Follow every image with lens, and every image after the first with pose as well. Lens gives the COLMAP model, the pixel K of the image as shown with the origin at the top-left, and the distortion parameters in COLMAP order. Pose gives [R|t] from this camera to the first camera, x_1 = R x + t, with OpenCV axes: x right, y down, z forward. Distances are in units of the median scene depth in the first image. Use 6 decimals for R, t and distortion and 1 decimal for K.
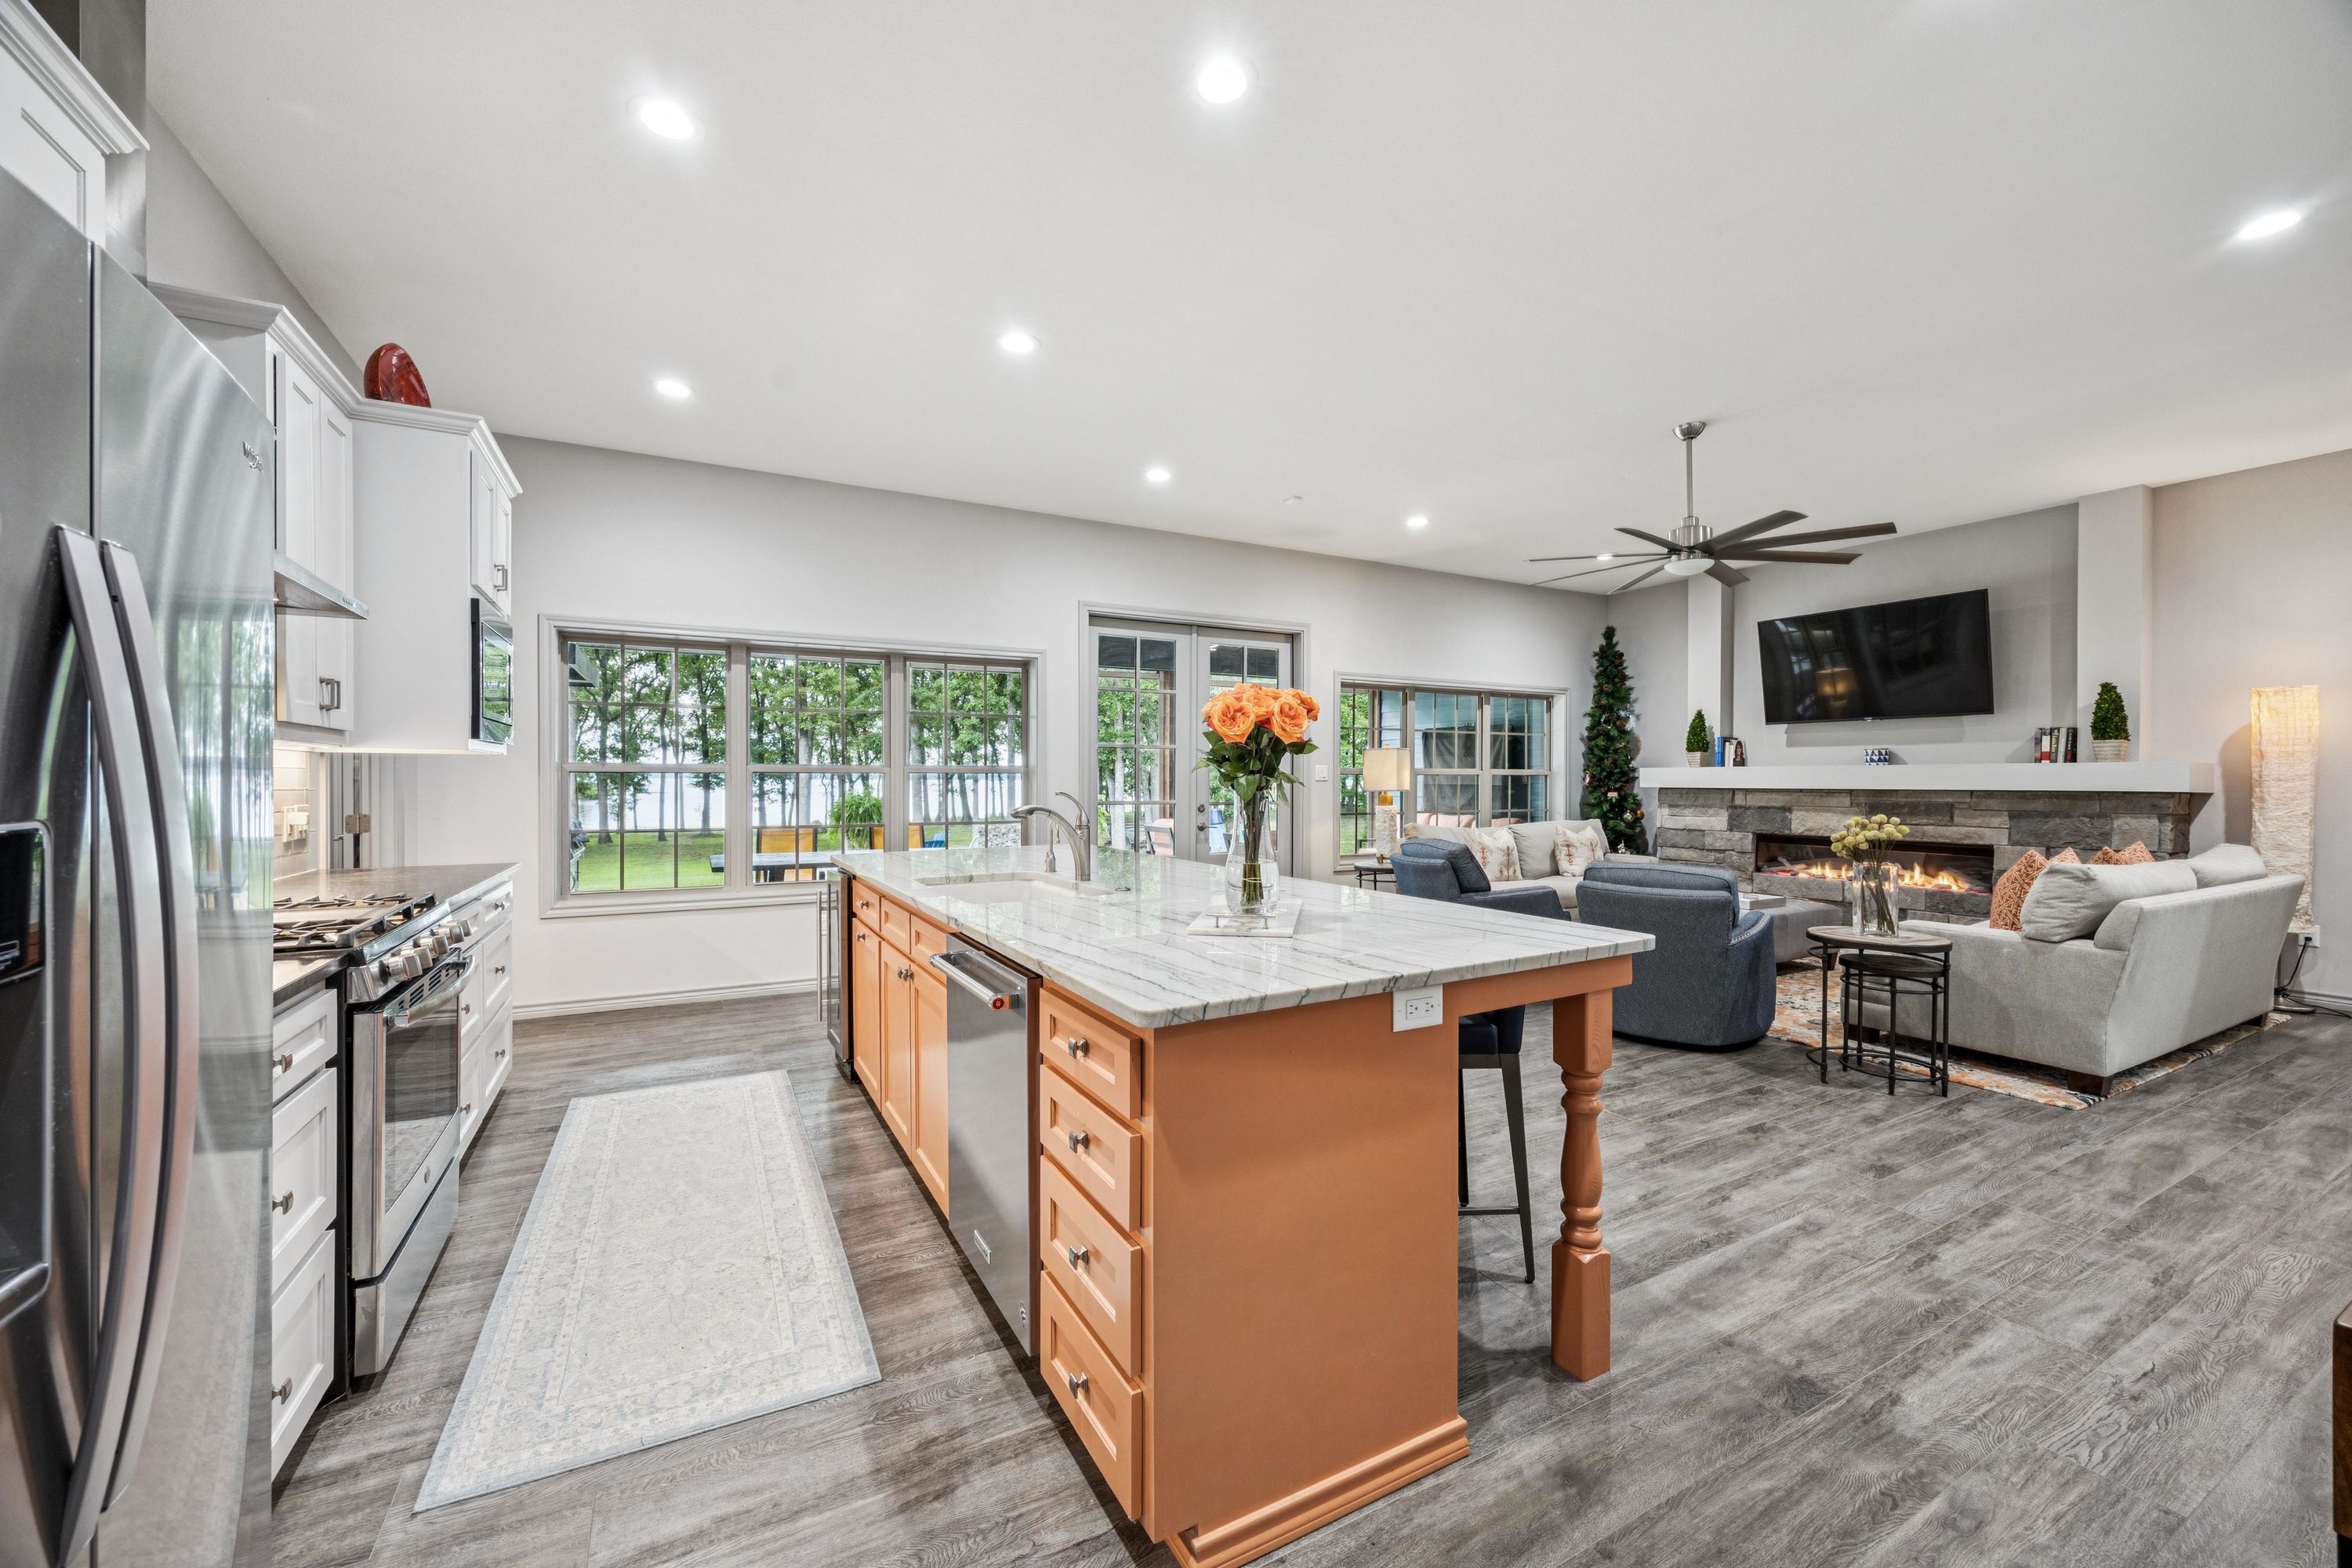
lens RADIAL K [[904.2, 0, 1168.1], [0, 904.2, 787.1], [0, 0, 1]] dist [-0.001950, -0.000505]
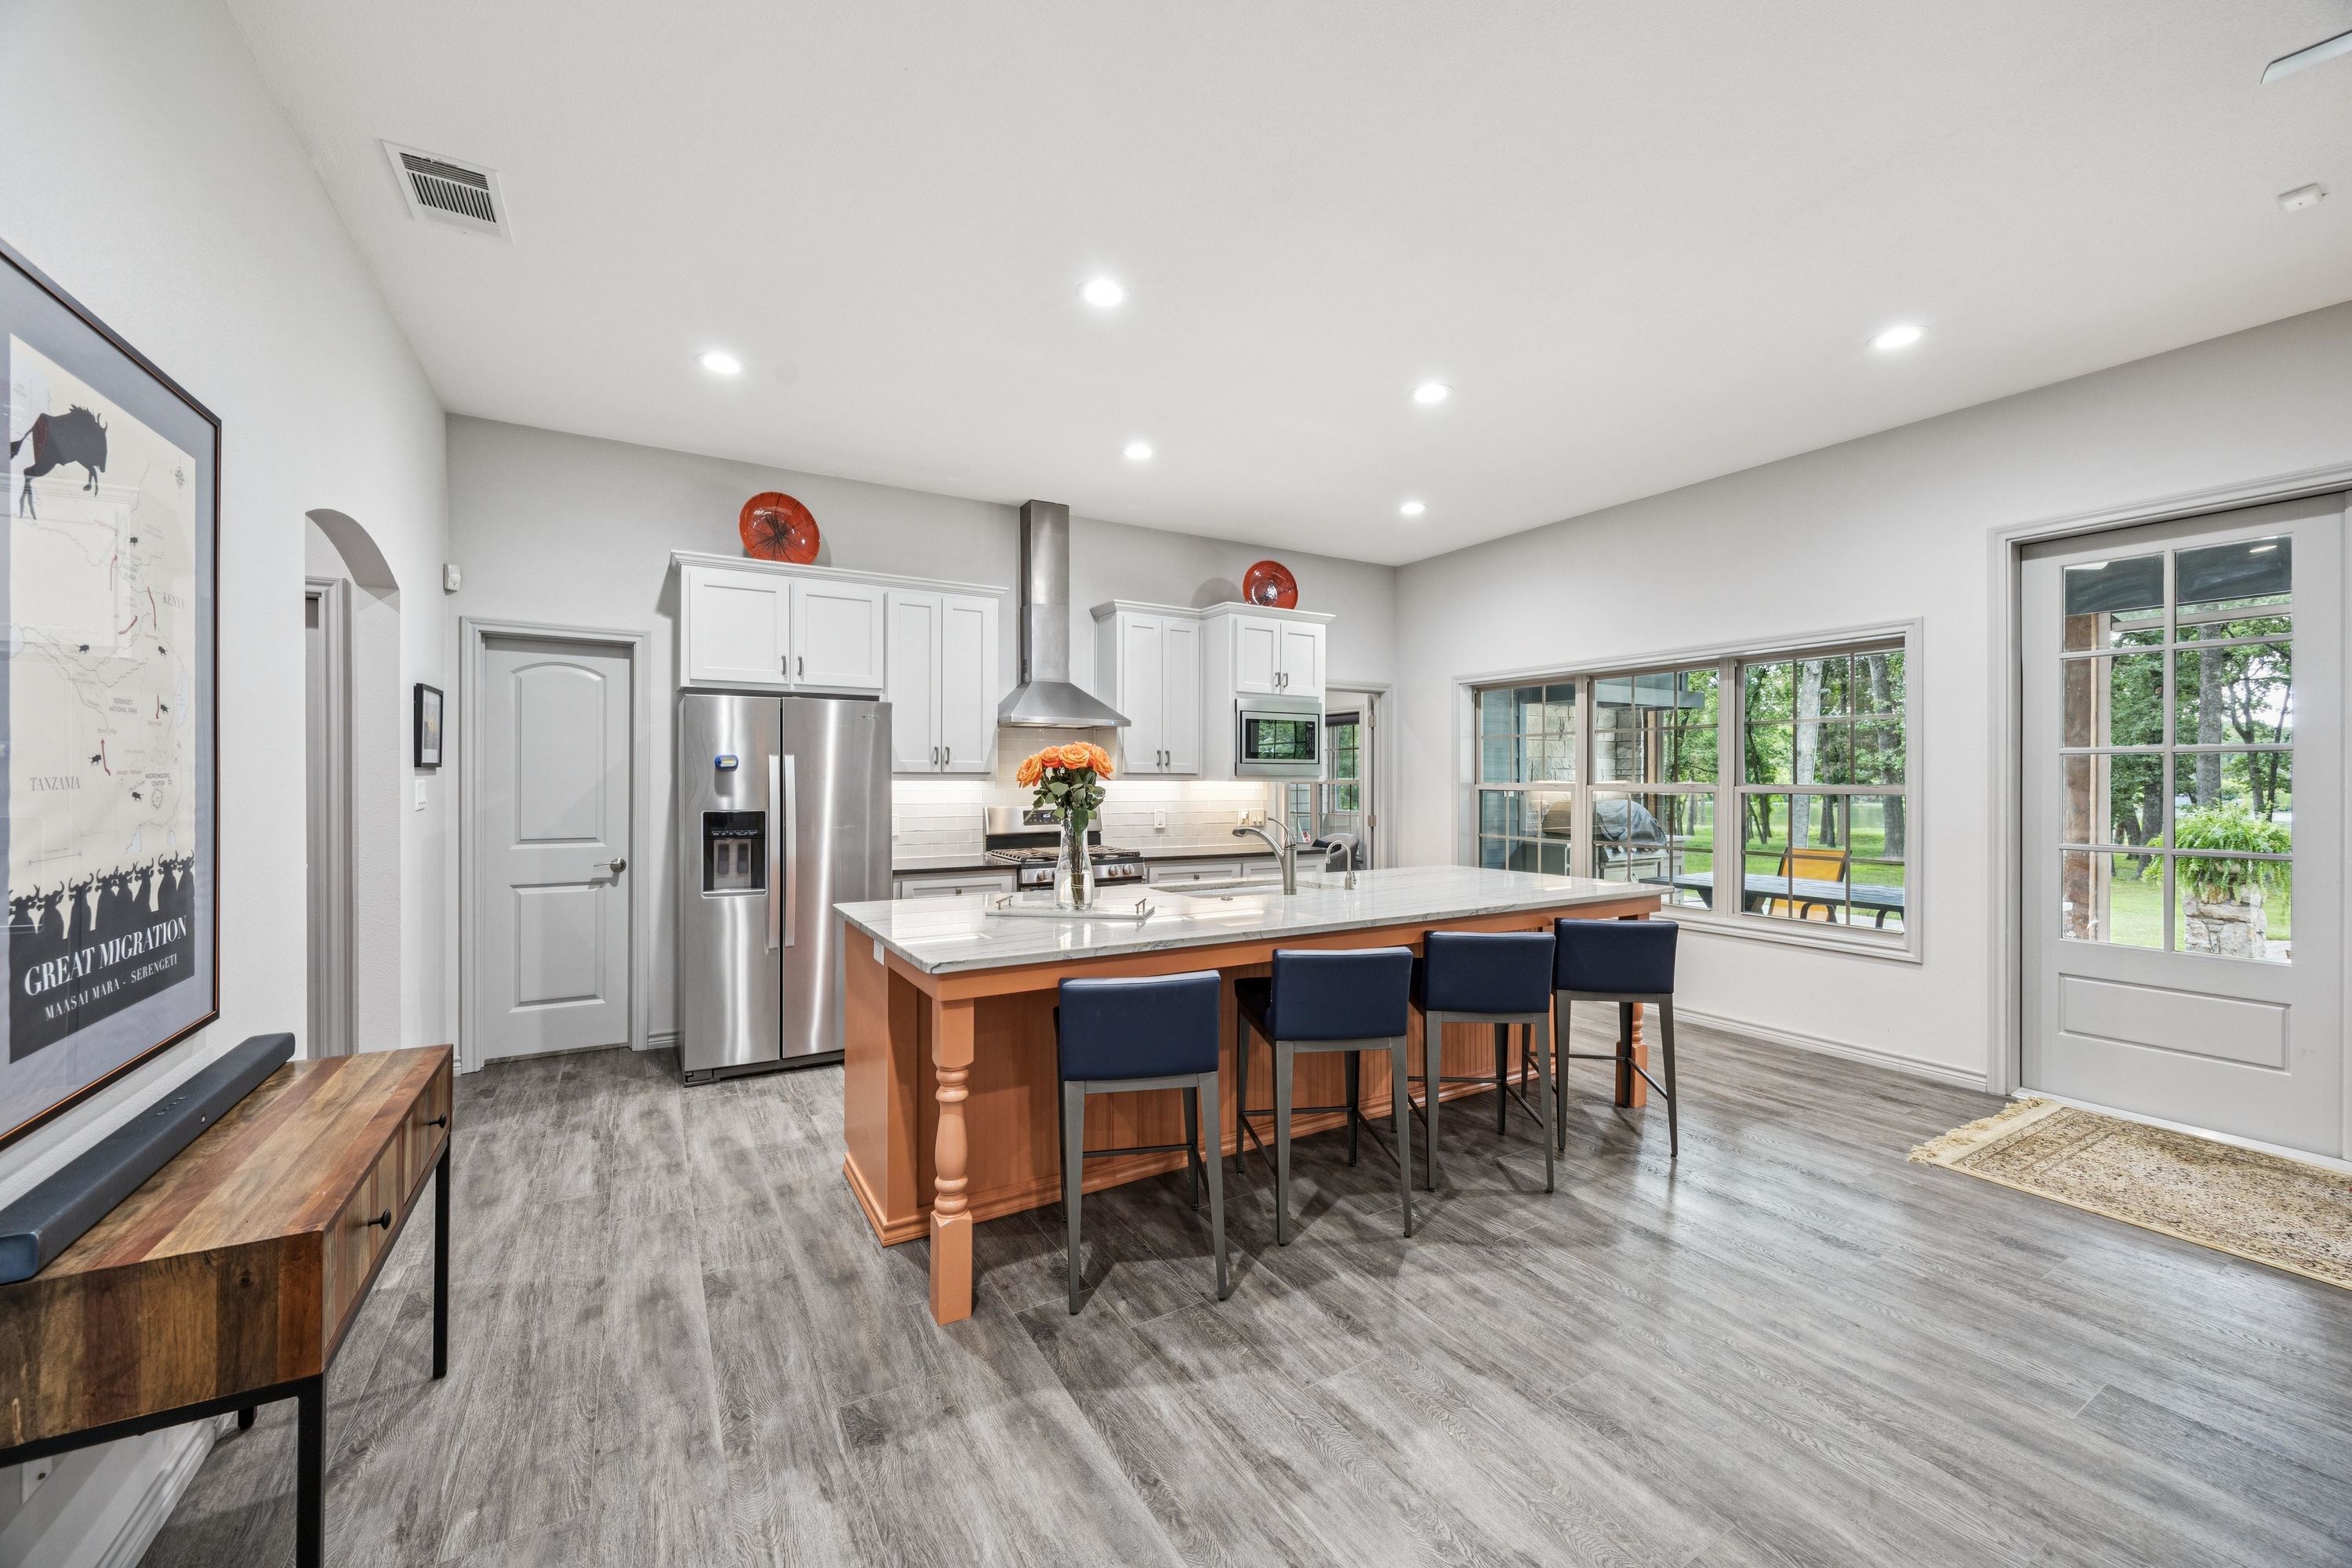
lens RADIAL K [[904.2, 0, 1168.5], [0, 904.2, 787.2], [0, 0, 1]] dist [-0.001950, -0.000505]
pose [[0.032459, 0.010420, -0.999419, 0.582159], [-0.011176, 0.999887, 0.010062, -0.024991], [0.999411, 0.010843, 0.032572, 0.437507]]
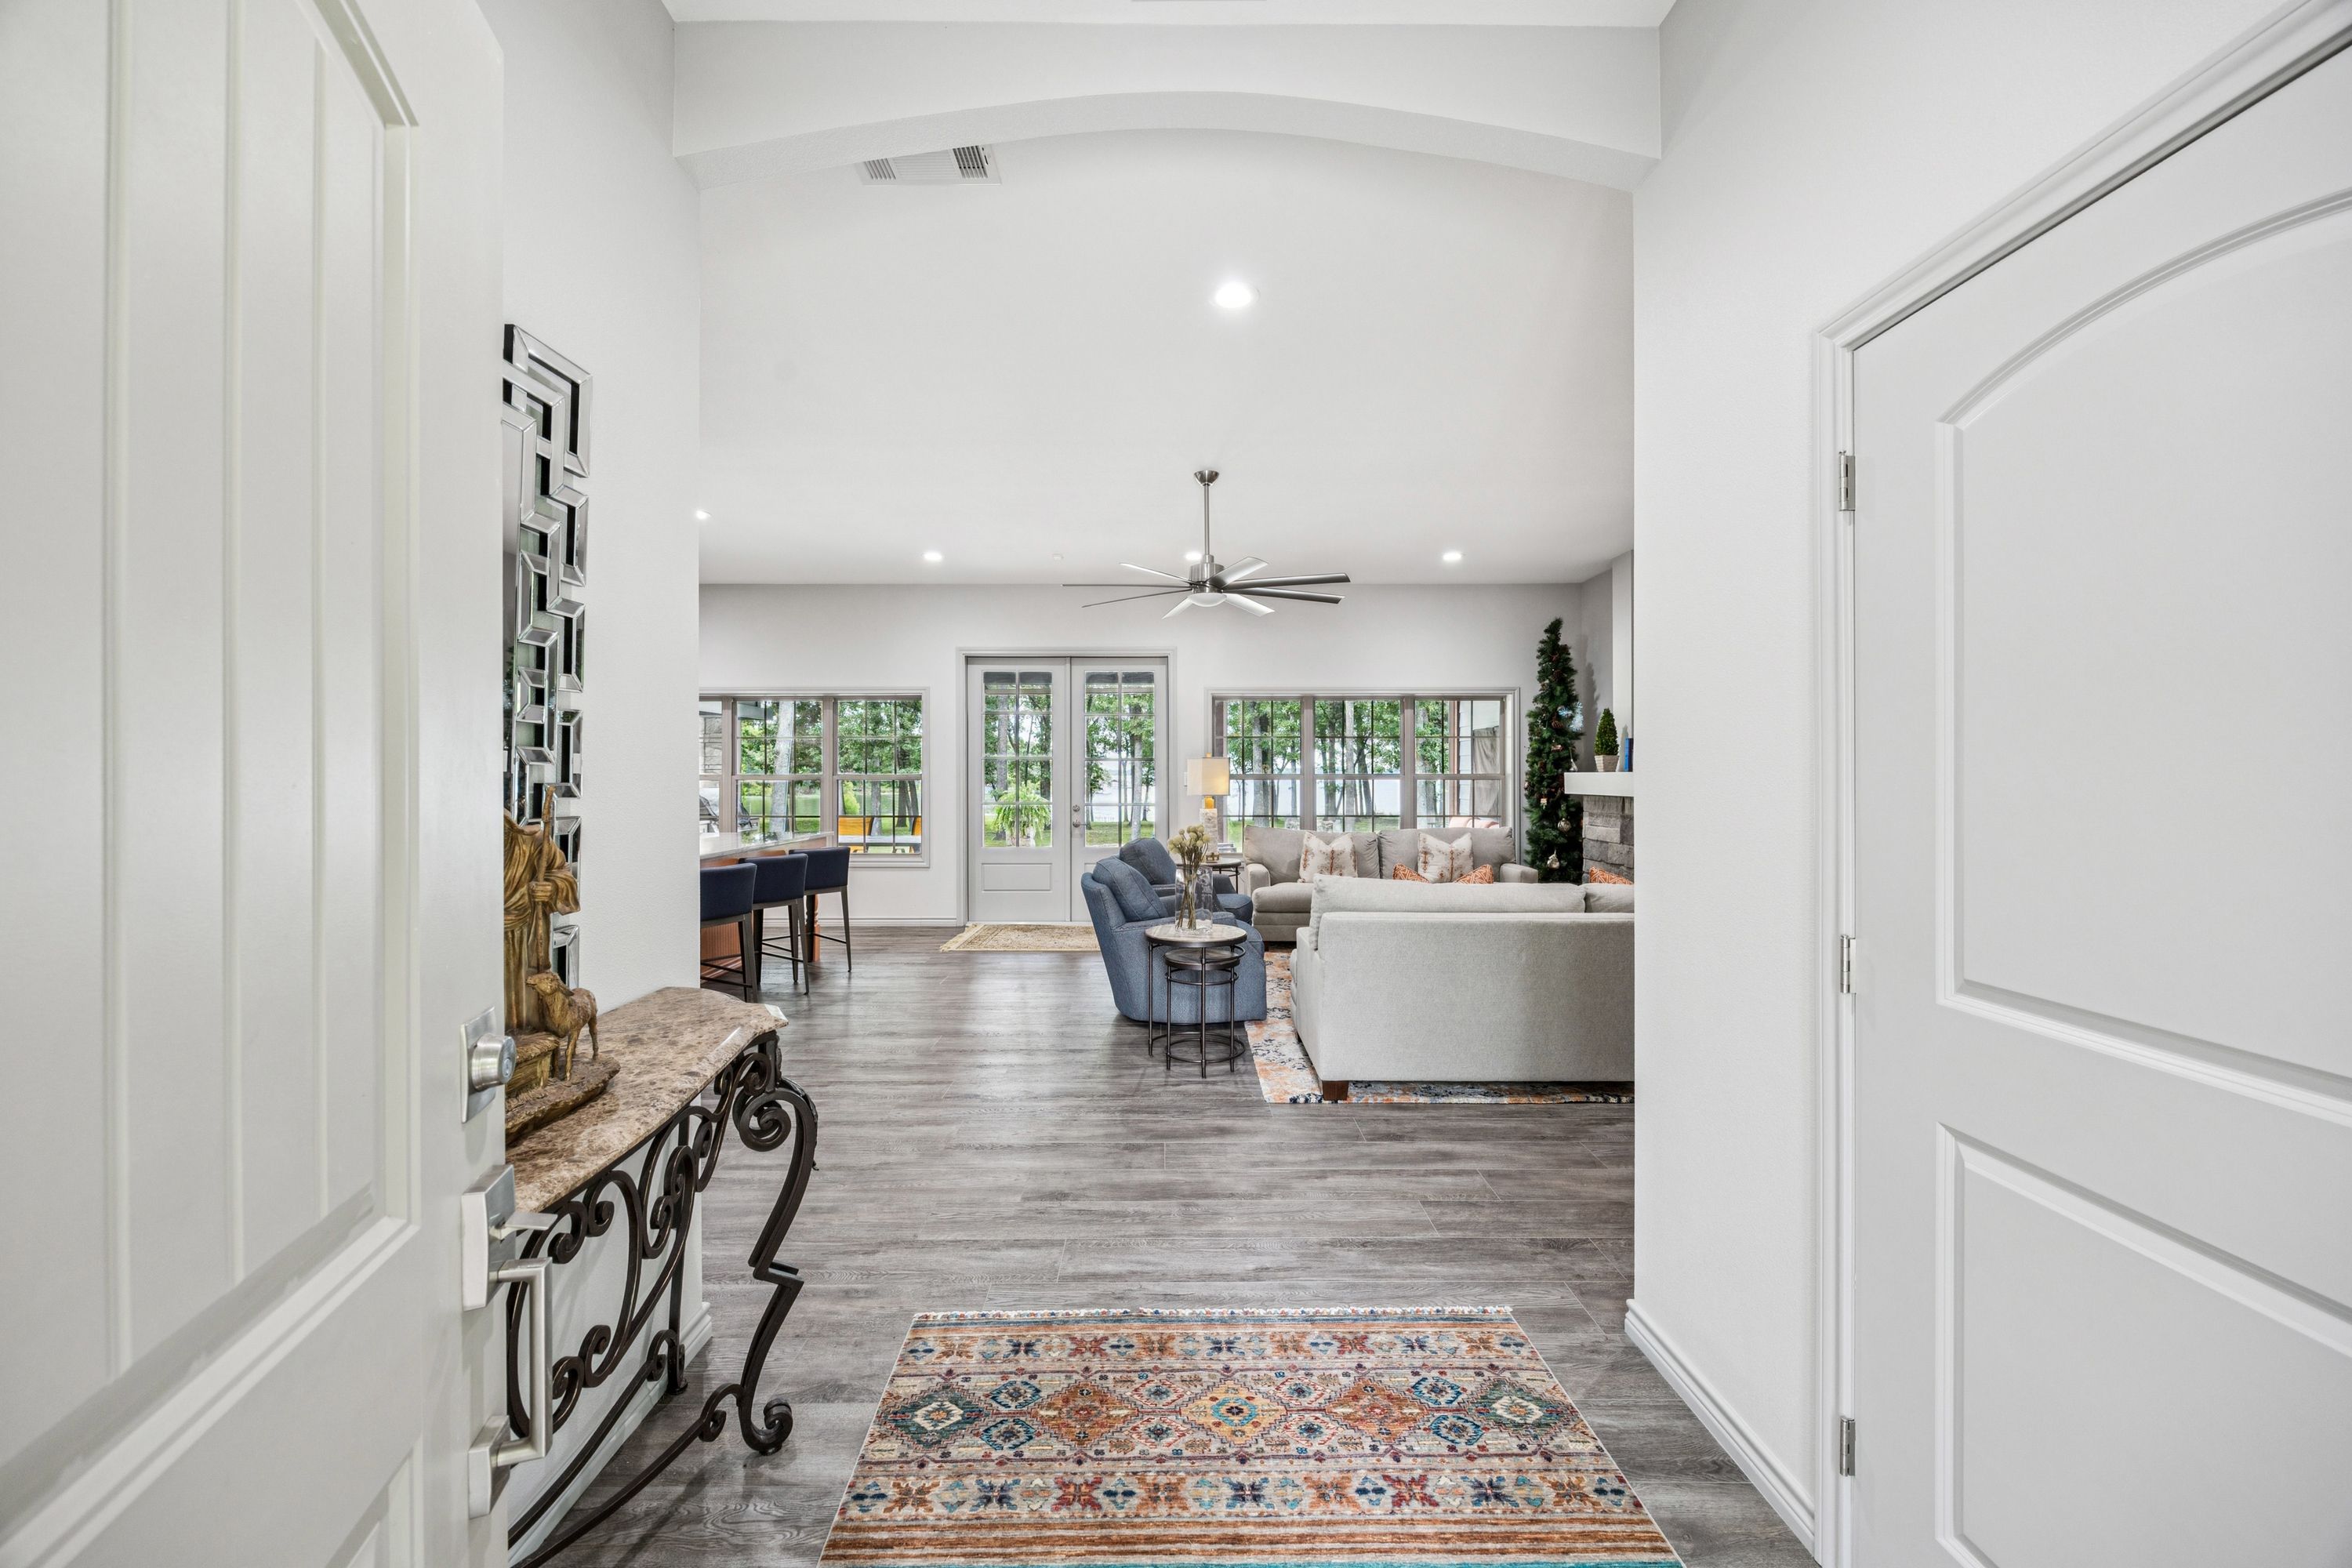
lens RADIAL K [[904.2, 0, 1185.3], [0, 904.2, 780.8], [0, 0, 1]] dist [-0.001950, -0.000505]
pose [[0.888763, 0.002239, -0.458361, 0.875114], [-0.003541, 0.999992, -0.001982, -0.013825], [0.458352, 0.003384, 0.888764, -0.002908]]
